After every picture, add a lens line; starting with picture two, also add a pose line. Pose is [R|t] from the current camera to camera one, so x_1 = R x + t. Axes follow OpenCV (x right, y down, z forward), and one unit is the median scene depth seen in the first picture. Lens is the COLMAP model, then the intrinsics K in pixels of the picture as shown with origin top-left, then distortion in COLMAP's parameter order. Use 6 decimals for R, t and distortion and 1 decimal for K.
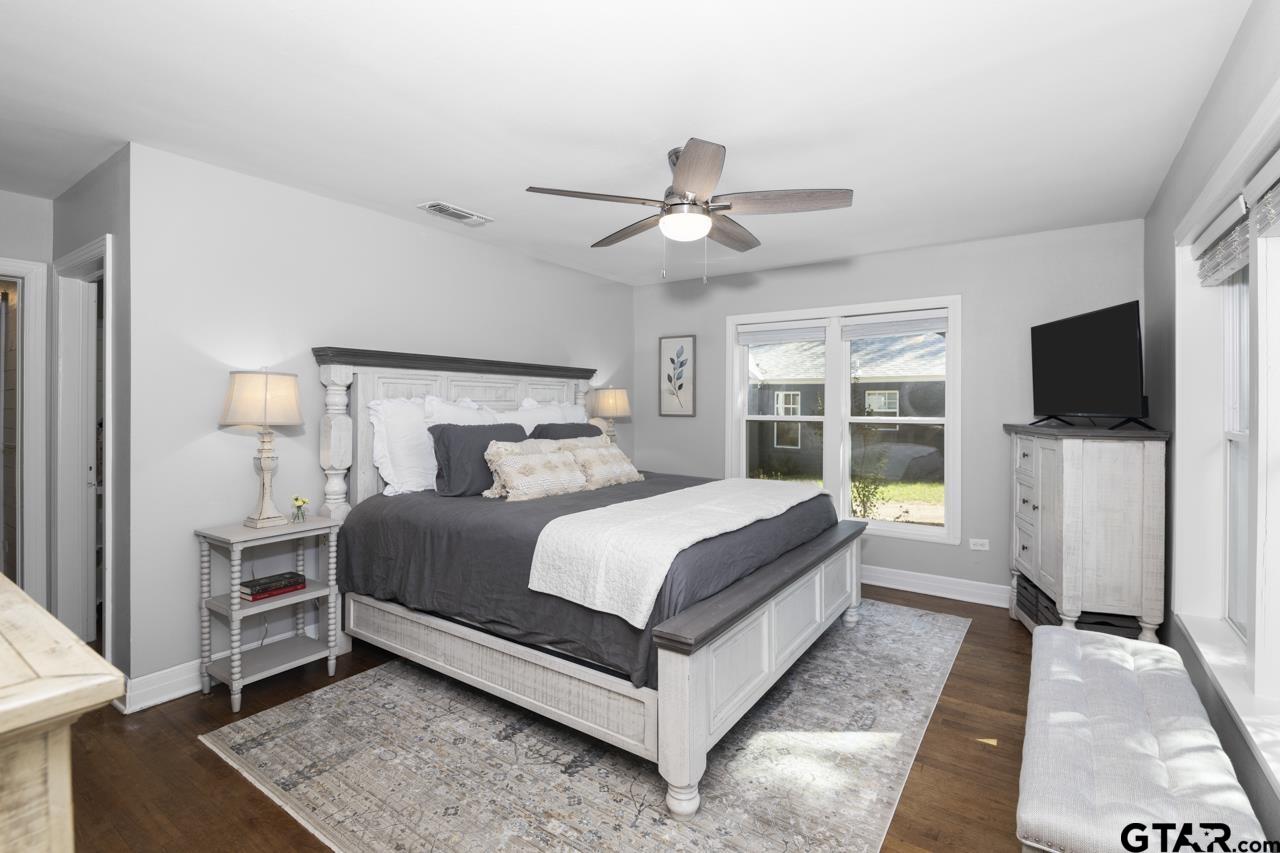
lens RADIAL K [[592.3, 0, 641.8], [0, 592.3, 405.7], [0, 0, 1]] dist [0.000484, 0.000004]
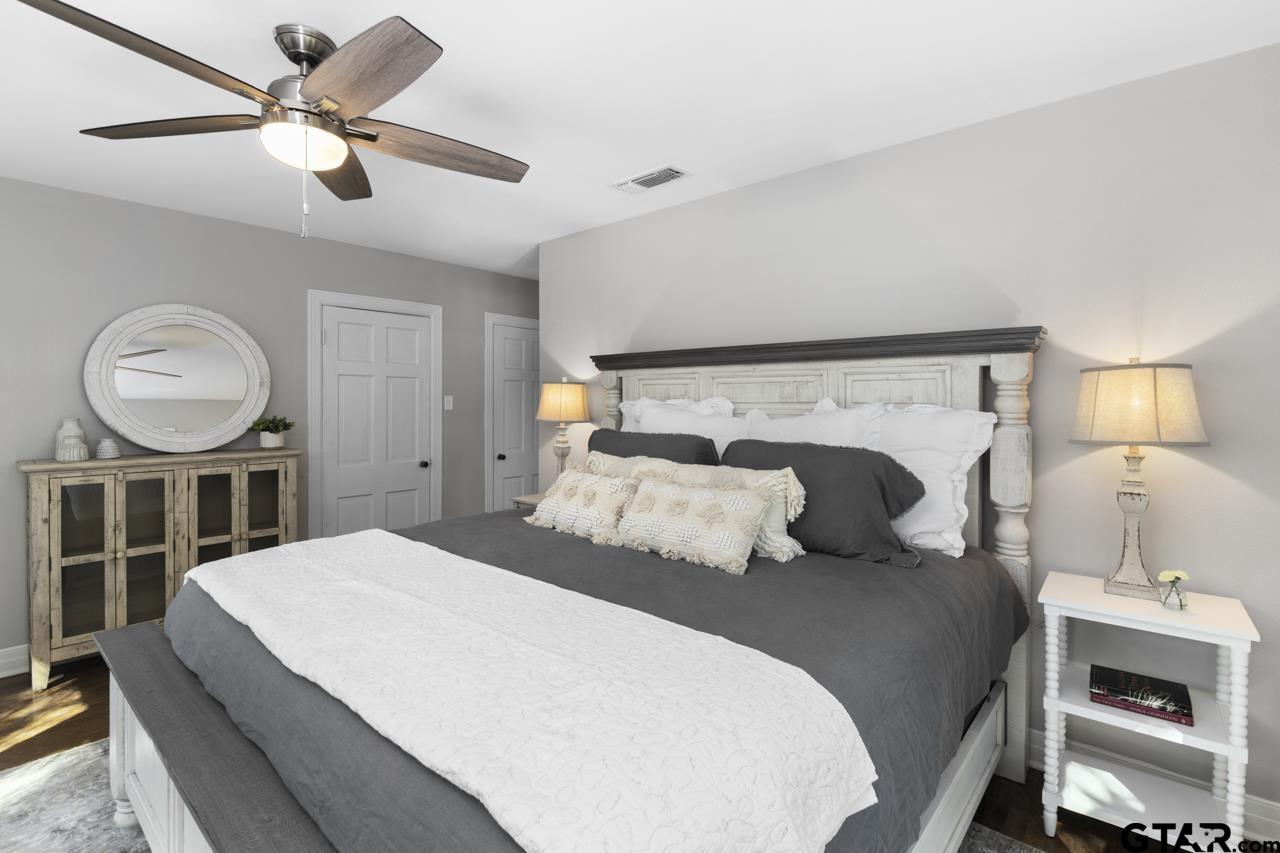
lens RADIAL K [[585.7, 0, 635.4], [0, 585.7, 418.3], [0, 0, 1]] dist [0.000693, -0.000063]
pose [[-0.116857, 0.025690, -0.992816, 0.370151], [-0.004800, 0.999639, 0.026431, -0.005998], [0.993137, 0.007854, -0.116691, 0.774431]]
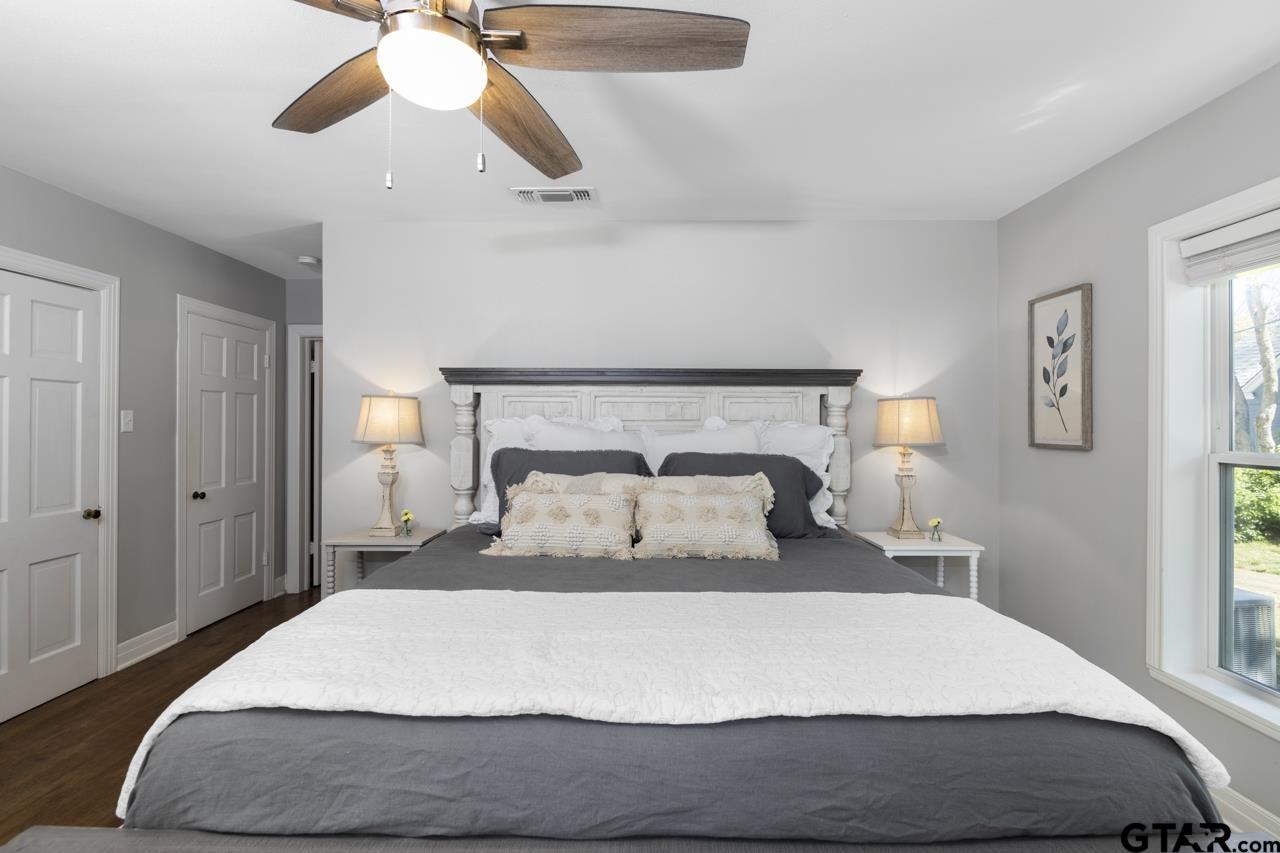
lens RADIAL K [[585.7, 0, 635.4], [0, 585.7, 418.3], [0, 0, 1]] dist [0.000693, -0.000063]
pose [[0.555000, -0.006809, -0.831823, 0.311463], [-0.002736, 0.999946, -0.010011, -0.002342], [0.831846, 0.007832, 0.554951, 0.459088]]
